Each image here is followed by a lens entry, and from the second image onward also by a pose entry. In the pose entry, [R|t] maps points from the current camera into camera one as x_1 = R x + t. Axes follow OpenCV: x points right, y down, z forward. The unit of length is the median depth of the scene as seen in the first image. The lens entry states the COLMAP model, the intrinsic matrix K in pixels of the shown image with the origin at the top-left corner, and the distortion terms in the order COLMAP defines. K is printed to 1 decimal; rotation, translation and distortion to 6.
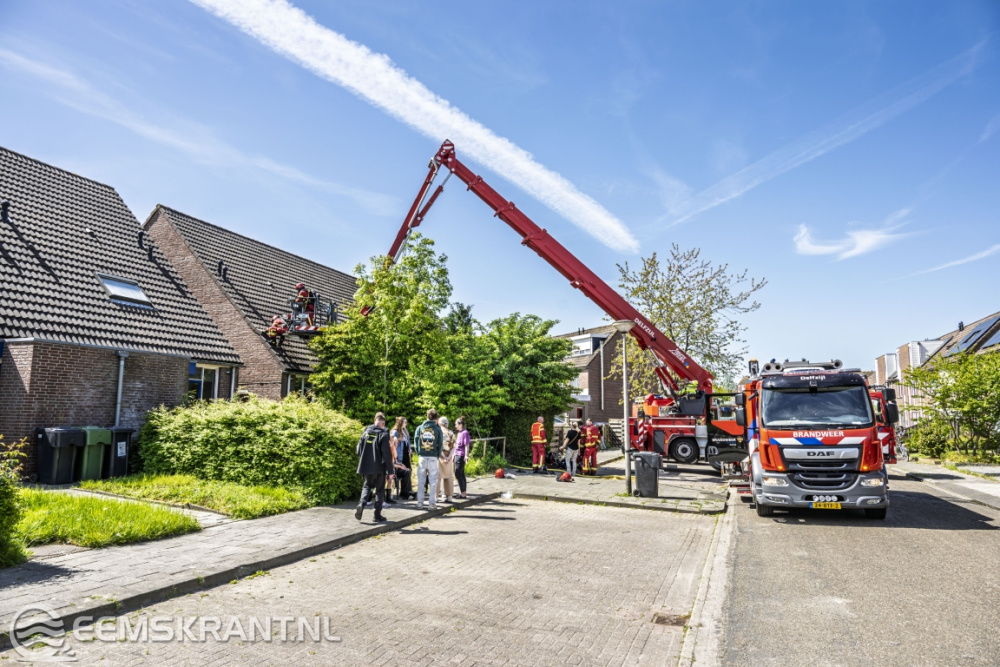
lens RADIAL K [[660.9, 0, 500.0], [0, 660.9, 333.5], [0, 0, 1]] dist [-0.000424, -0.000093]
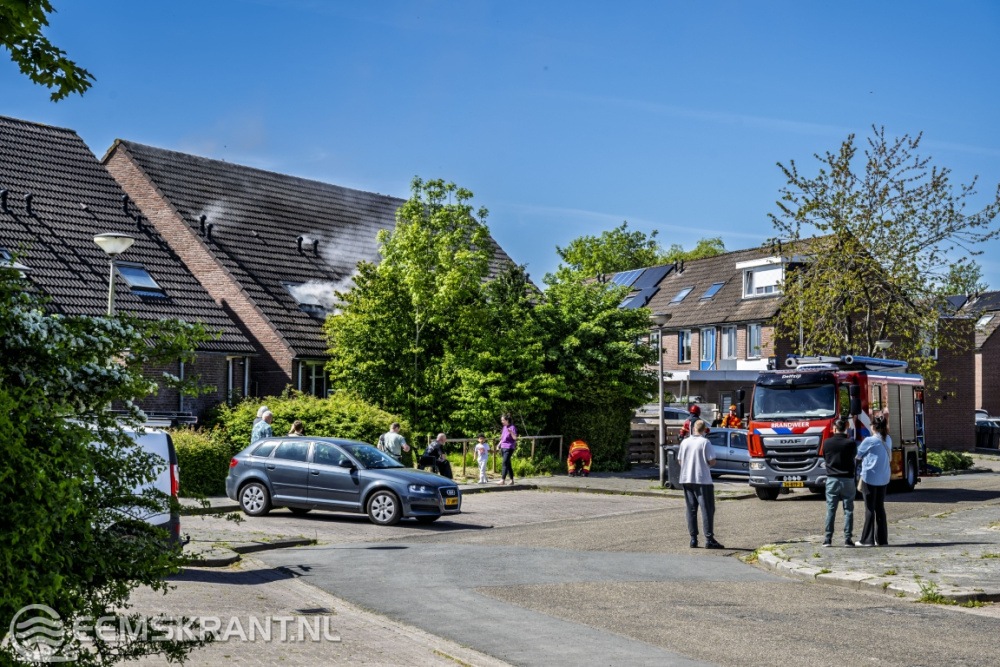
lens RADIAL K [[1862.9, 0, 501.3], [0, 1862.9, 348.4], [0, 0, 1]] dist [0.020042, 0.016435]
pose [[0.993822, -0.008947, -0.110625, 0.204893], [0.019104, 0.995658, 0.091106, -0.176039], [0.109329, -0.092656, 0.989678, -1.388379]]
